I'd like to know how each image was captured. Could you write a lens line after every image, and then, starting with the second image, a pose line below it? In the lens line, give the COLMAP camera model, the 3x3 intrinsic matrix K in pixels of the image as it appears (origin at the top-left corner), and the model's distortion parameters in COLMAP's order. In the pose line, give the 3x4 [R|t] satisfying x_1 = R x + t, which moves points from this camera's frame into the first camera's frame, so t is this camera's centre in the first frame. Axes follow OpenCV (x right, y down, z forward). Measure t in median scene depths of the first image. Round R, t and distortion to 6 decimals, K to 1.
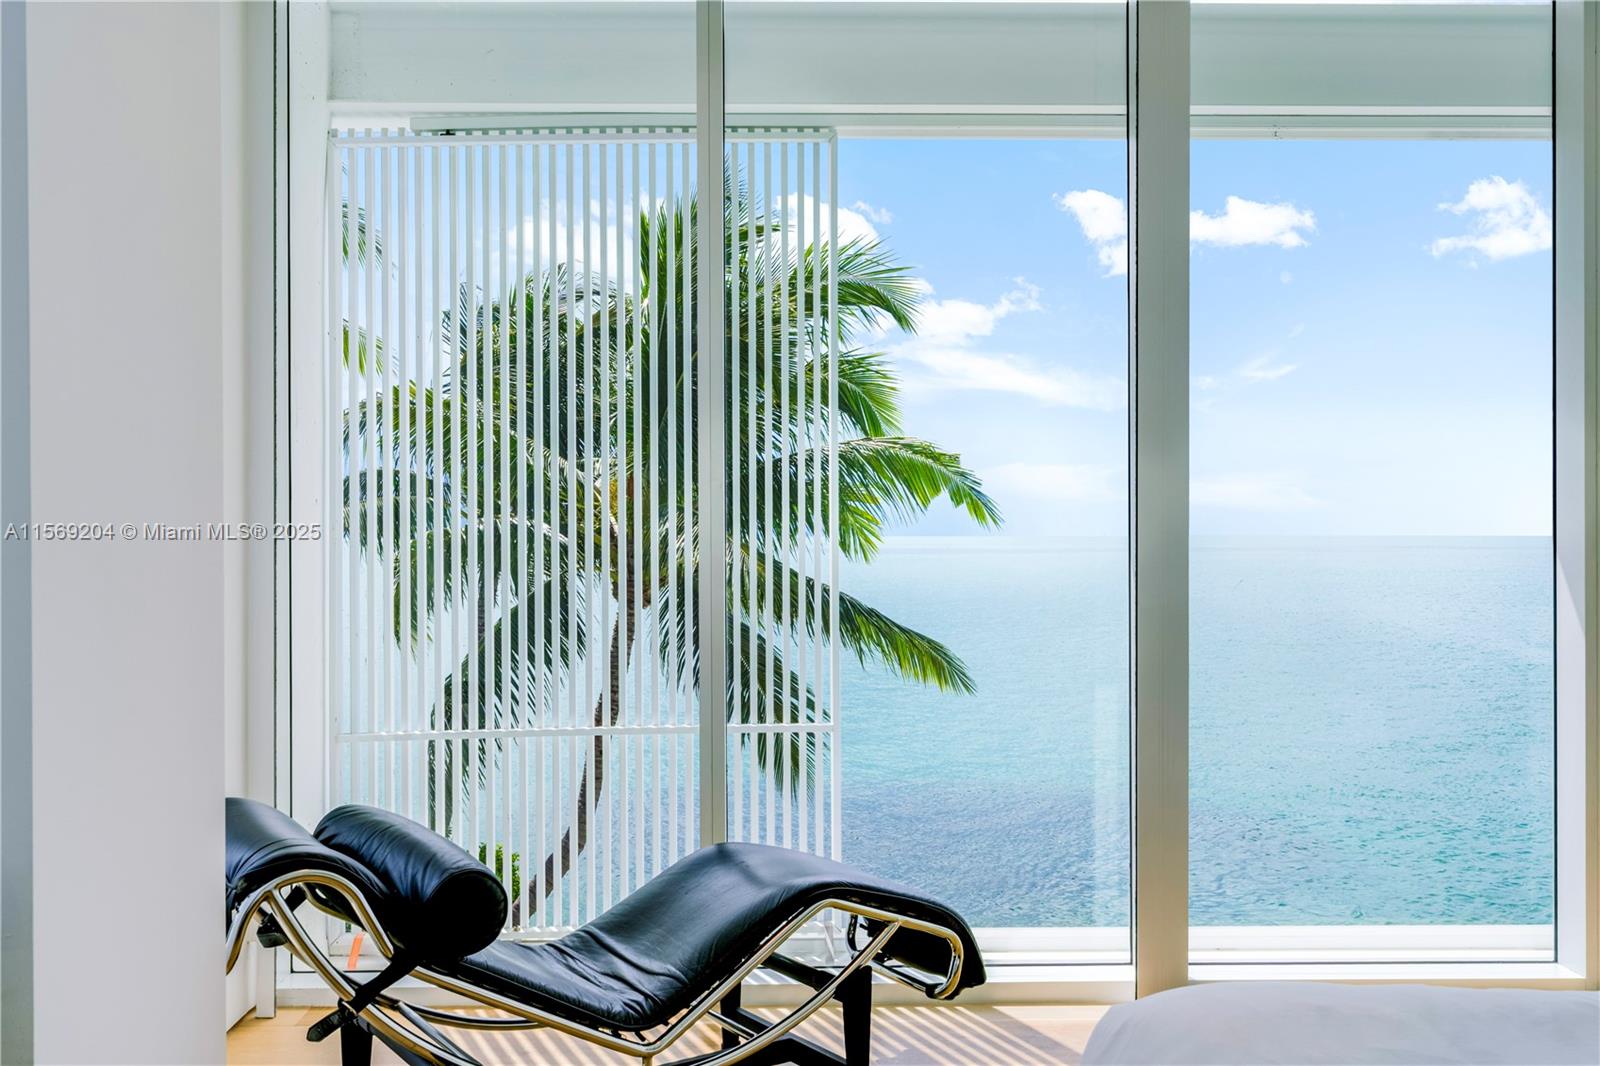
lens RADIAL K [[1459.5, 0, 799.1], [0, 1459.5, 532.0], [0, 0, 1]] dist [-0.015310, -0.010425]
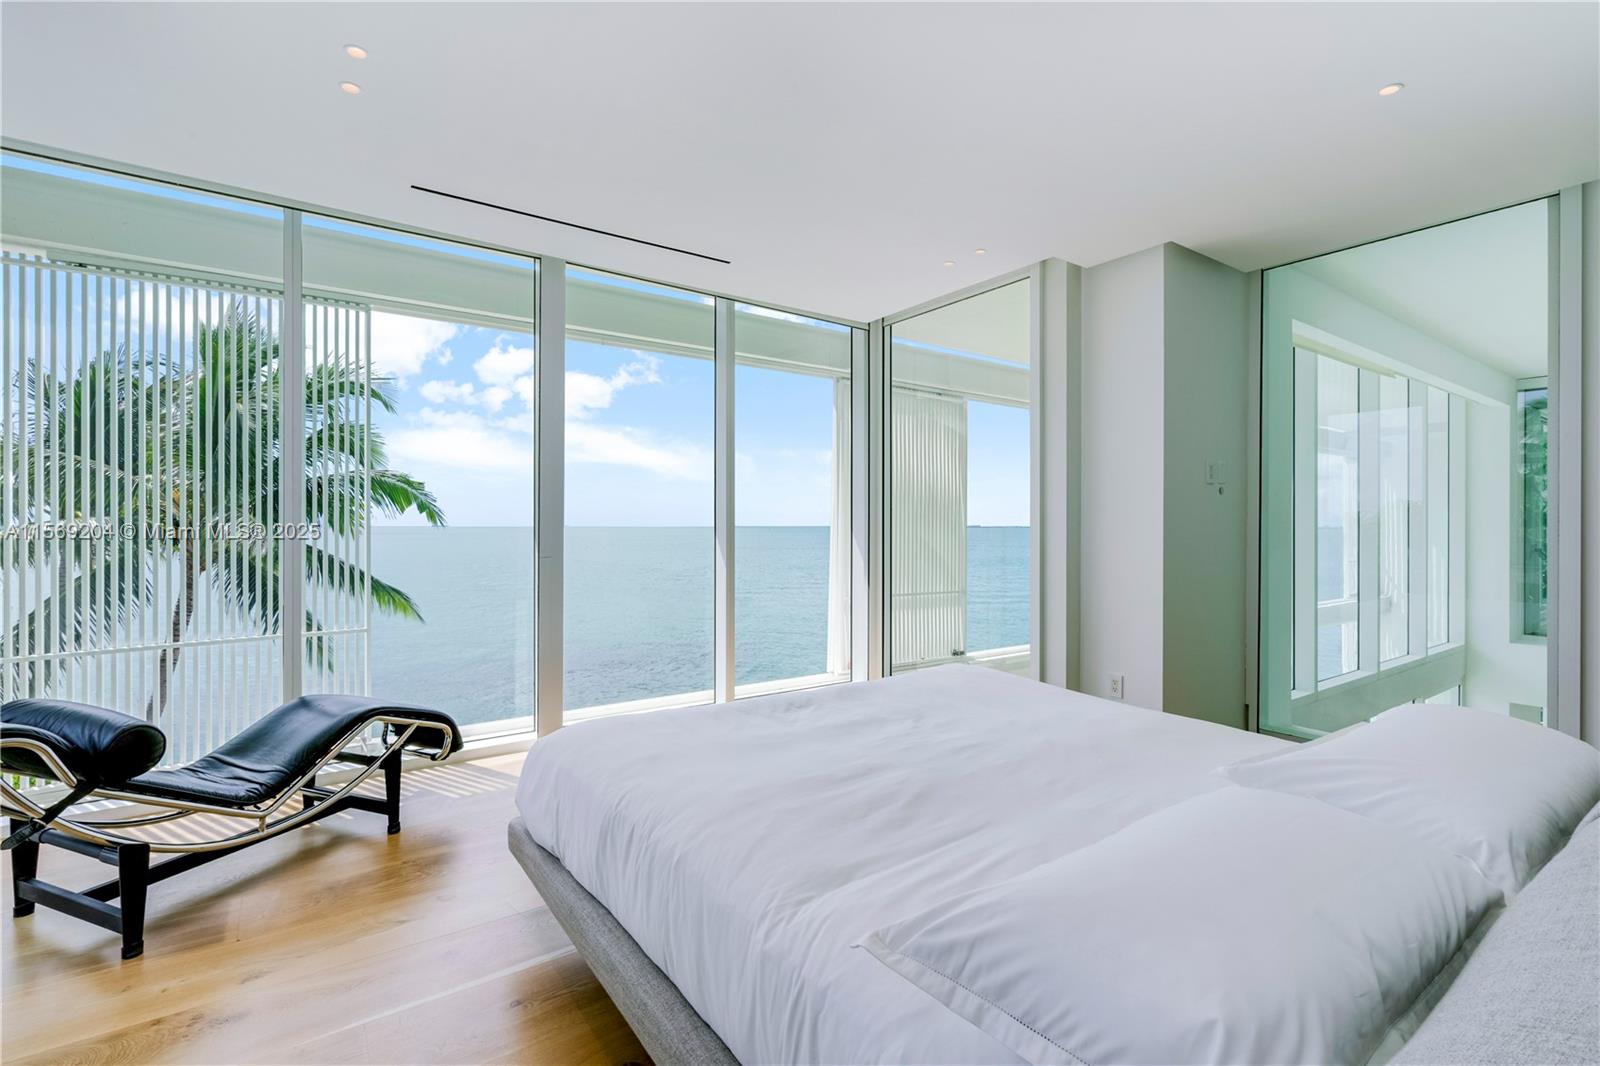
lens RADIAL K [[723.6, 0, 795.5], [0, 723.6, 532.4], [0, 0, 1]] dist [-0.000176, -0.000141]
pose [[0.830097, 0.006939, 0.557576, -0.050477], [-0.011995, 0.999913, 0.005414, -0.004596], [-0.557491, -0.011182, 0.830108, -0.092827]]
